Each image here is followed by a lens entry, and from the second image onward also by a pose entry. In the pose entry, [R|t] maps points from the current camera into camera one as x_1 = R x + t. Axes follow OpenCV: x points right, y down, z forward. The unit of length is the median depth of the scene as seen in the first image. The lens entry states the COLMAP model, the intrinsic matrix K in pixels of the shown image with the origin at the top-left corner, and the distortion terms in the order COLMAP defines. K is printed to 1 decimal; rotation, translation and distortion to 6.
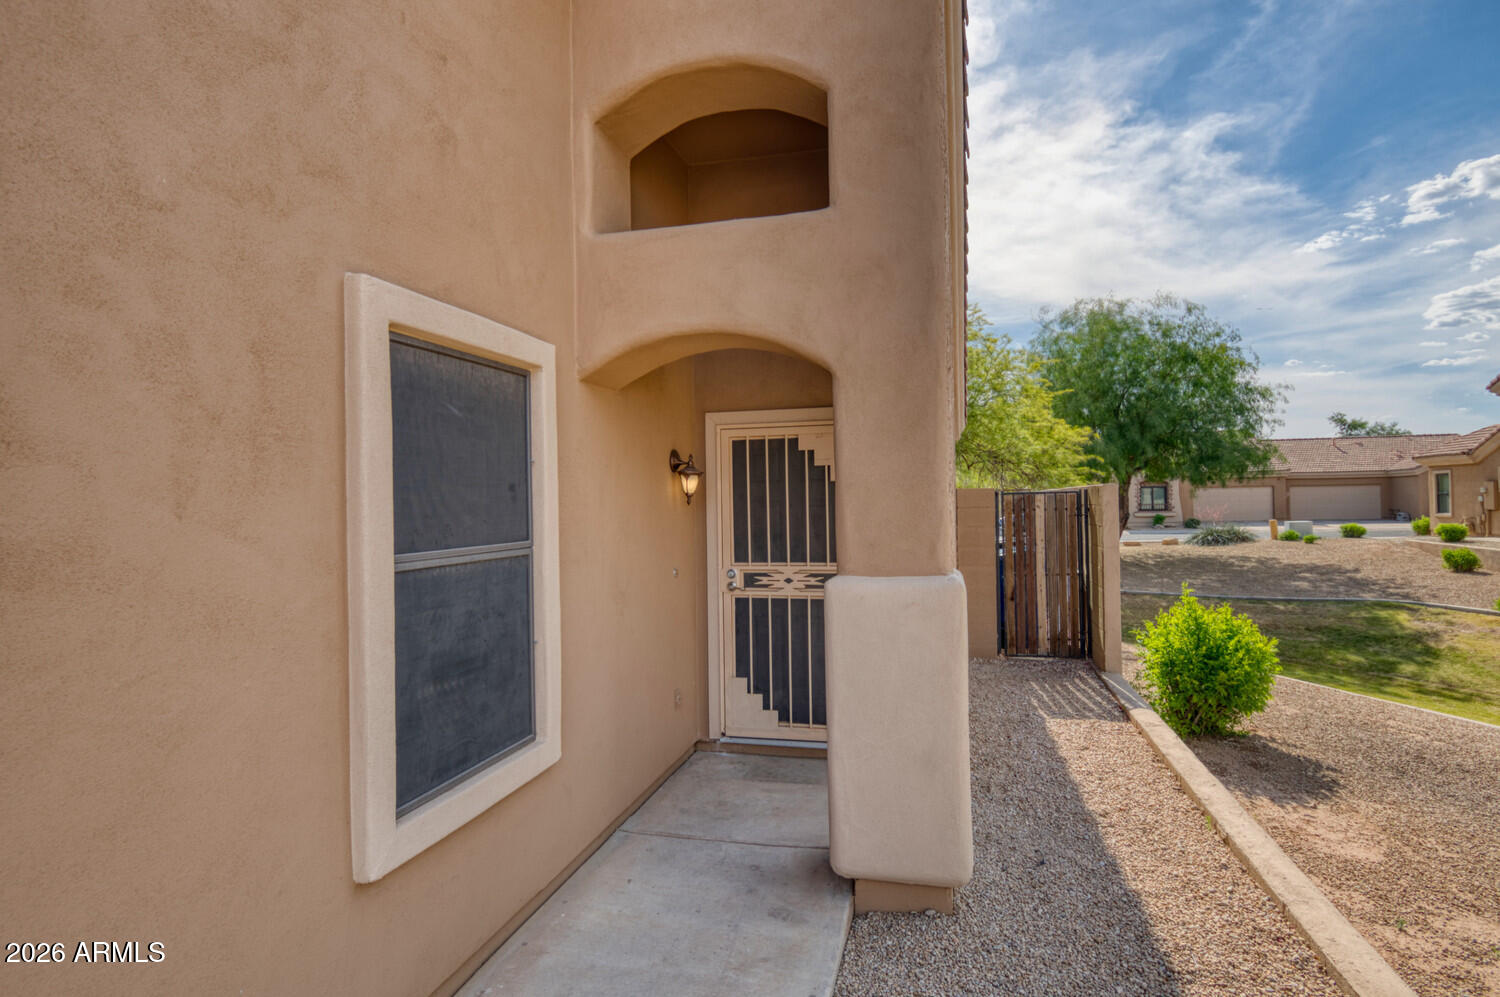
lens RADIAL K [[793.7, 0, 750.0], [0, 793.7, 498.5], [0, 0, 1]] dist [-0.005586, -0.001507]
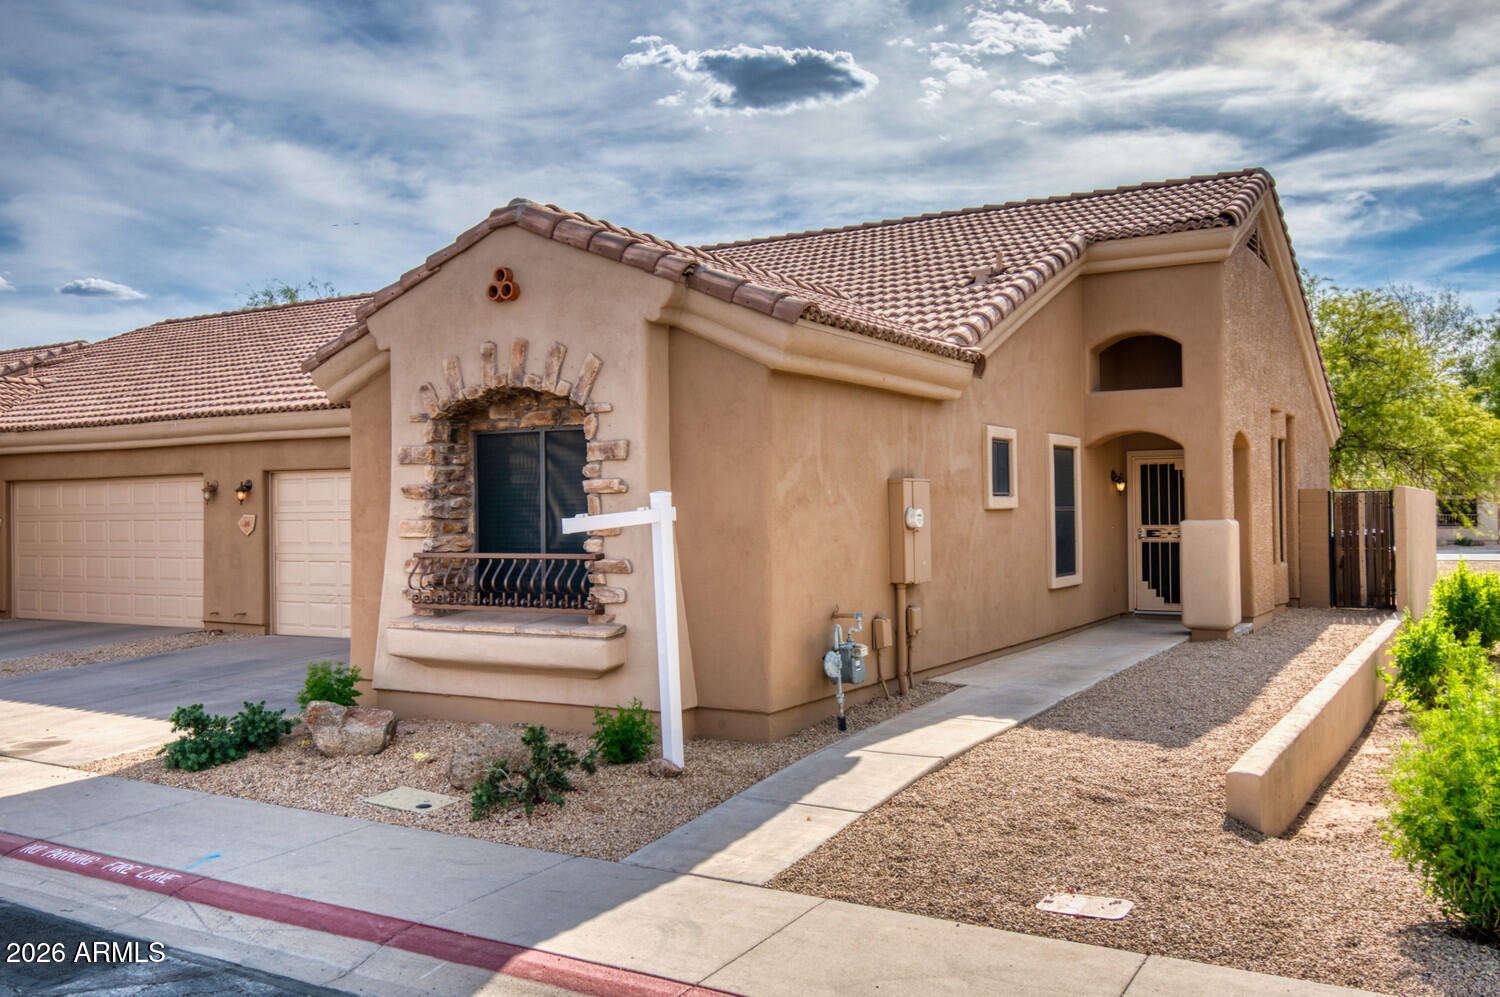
lens RADIAL K [[1265.9, 0, 749.5], [0, 1265.9, 479.0], [0, 0, 1]] dist [-0.000274, 0.002409]
pose [[0.959017, 0.000896, -0.283346, -0.038849], [-0.005785, 0.999849, -0.016416, 0.013613], [0.283289, 0.017383, 0.958877, -1.450087]]
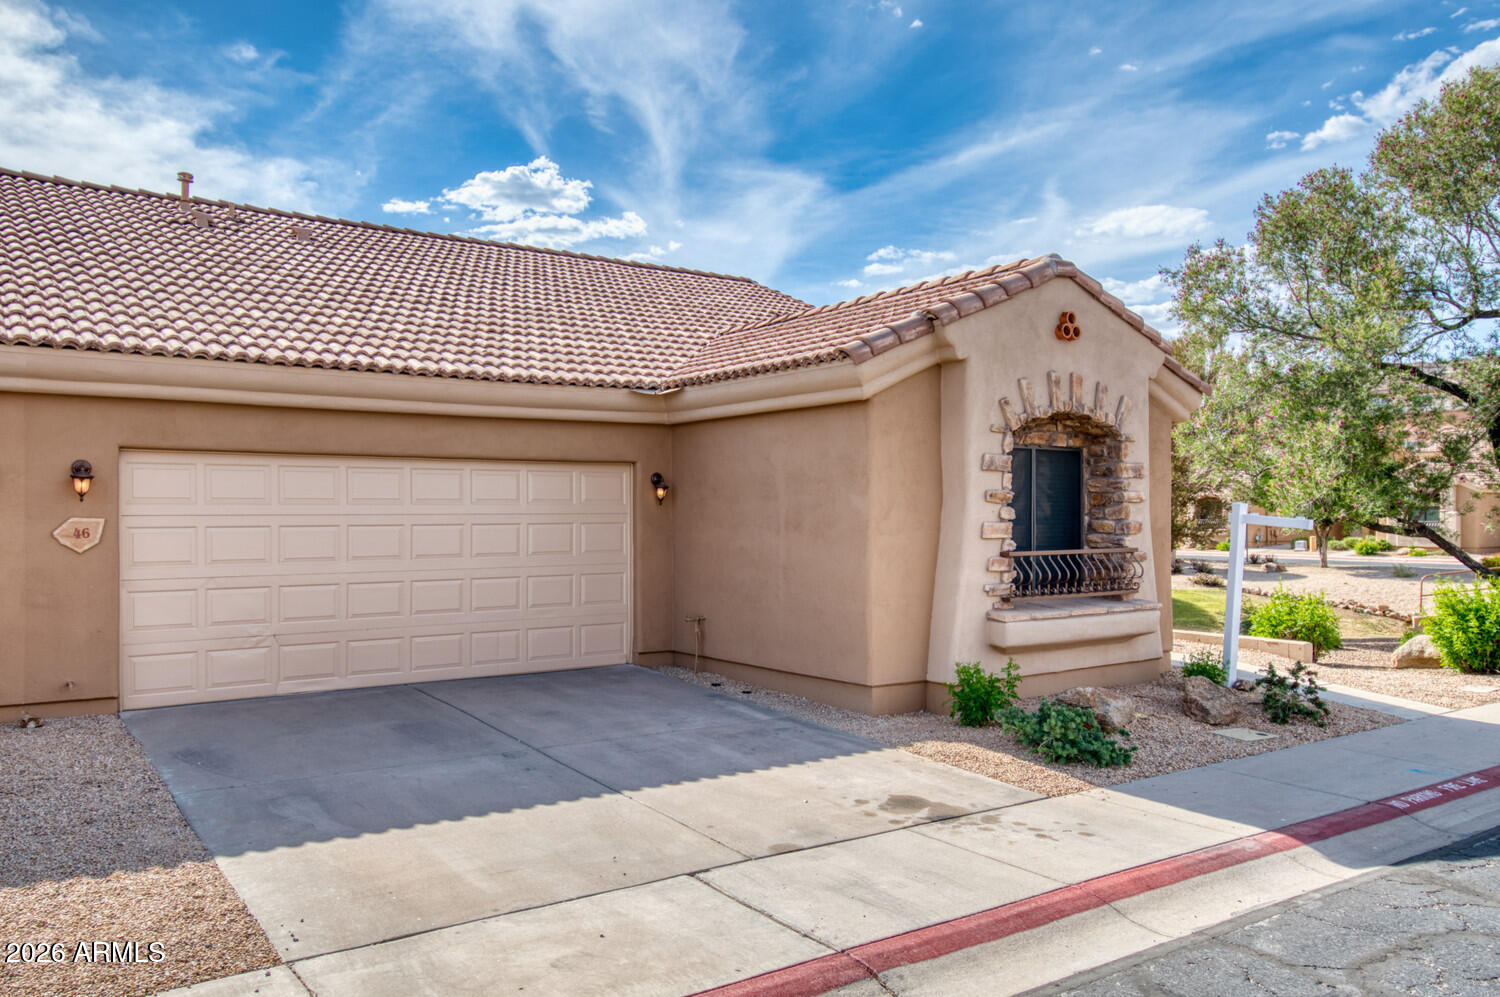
lens RADIAL K [[1230.6, 0, 749.2], [0, 1230.6, 553.9], [0, 0, 1]] dist [-0.012269, -0.005708]
pose [[0.630033, -0.007115, 0.776535, -1.856563], [-0.011286, 0.999769, 0.018317, 0.047187], [-0.776486, -0.020304, 0.629807, -0.985639]]
